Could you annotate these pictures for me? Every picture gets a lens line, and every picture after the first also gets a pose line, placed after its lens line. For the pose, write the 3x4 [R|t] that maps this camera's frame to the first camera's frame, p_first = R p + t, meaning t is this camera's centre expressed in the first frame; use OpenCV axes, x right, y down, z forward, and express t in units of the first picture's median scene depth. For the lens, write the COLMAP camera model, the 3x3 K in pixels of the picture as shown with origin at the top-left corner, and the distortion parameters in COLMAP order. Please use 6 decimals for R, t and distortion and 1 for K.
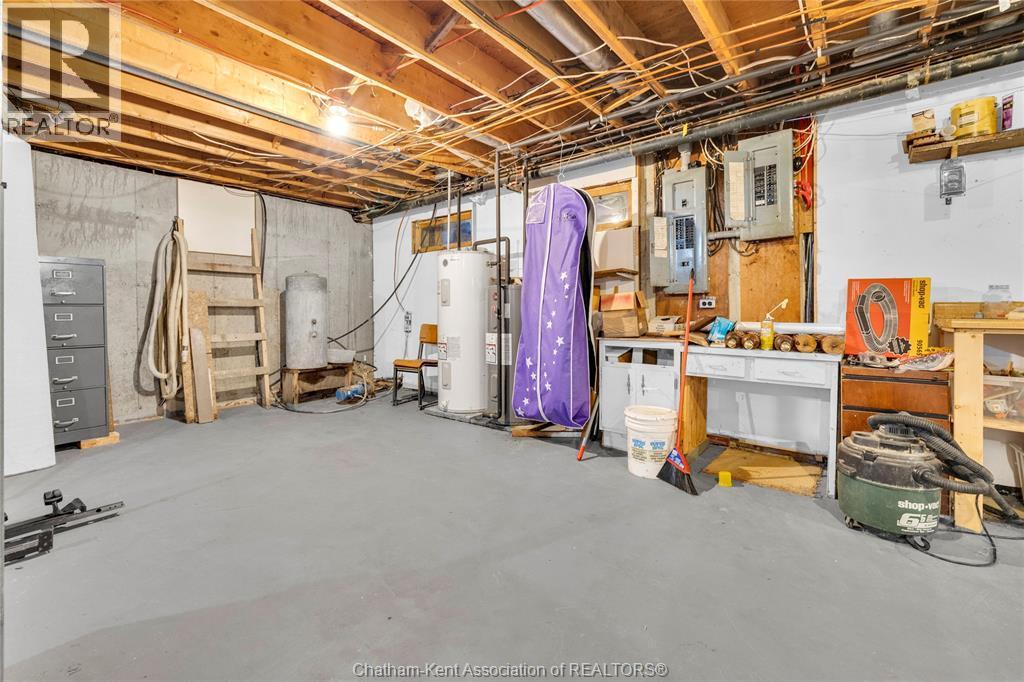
lens RADIAL K [[444.4, 0, 509.0], [0, 444.4, 310.5], [0, 0, 1]] dist [0.000140, -0.000019]
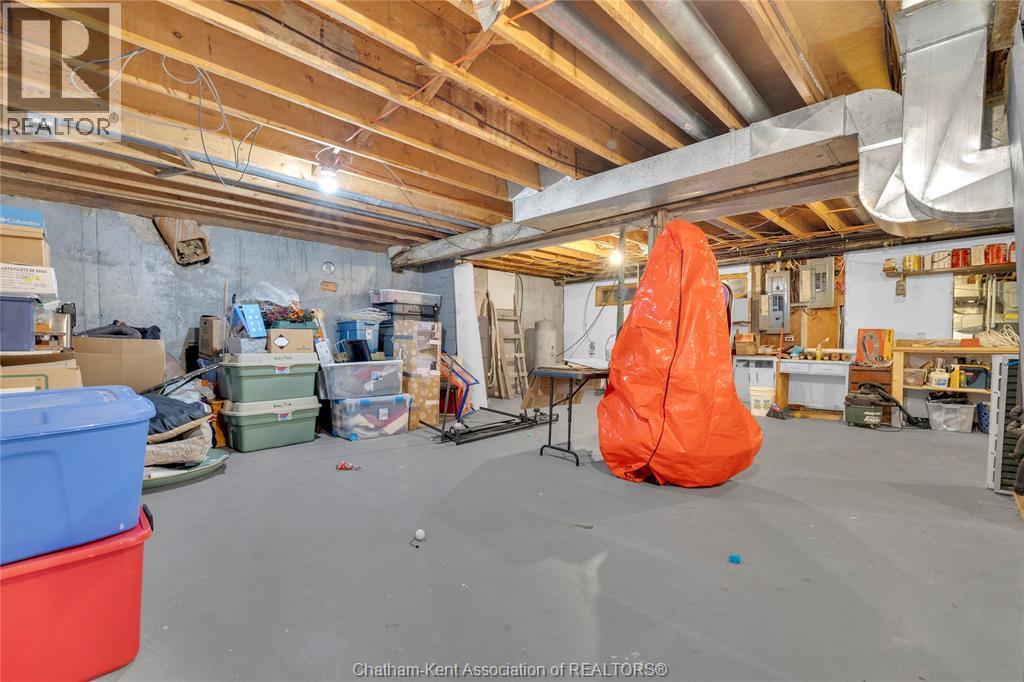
lens RADIAL K [[444.4, 0, 518.4], [0, 444.4, 347.0], [0, 0, 1]] dist [0.000140, -0.000019]
pose [[0.993858, 0.008100, -0.110363, -0.553513], [-0.006435, 0.999860, 0.015440, -0.002586], [0.110473, -0.014635, 0.993771, -1.139688]]
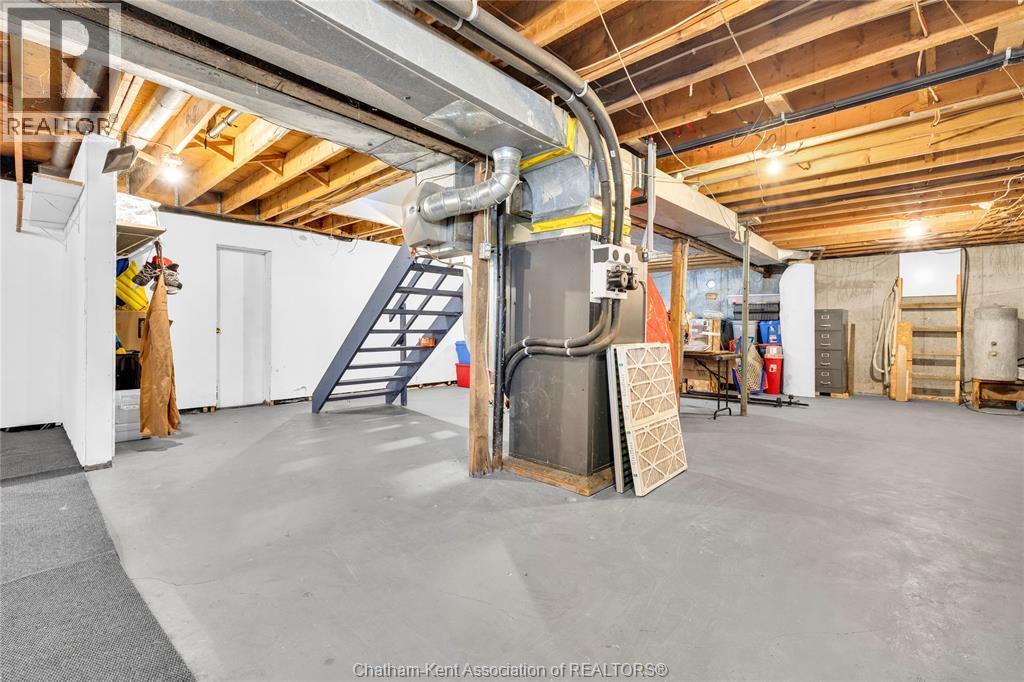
lens RADIAL K [[444.4, 0, 518.4], [0, 444.4, 335.3], [0, 0, 1]] dist [0.000140, -0.000019]
pose [[-0.060232, 0.011341, -0.998120, 1.332044], [-0.010271, 0.999875, 0.011981, 0.000692], [0.998132, 0.010974, -0.060108, -0.411227]]
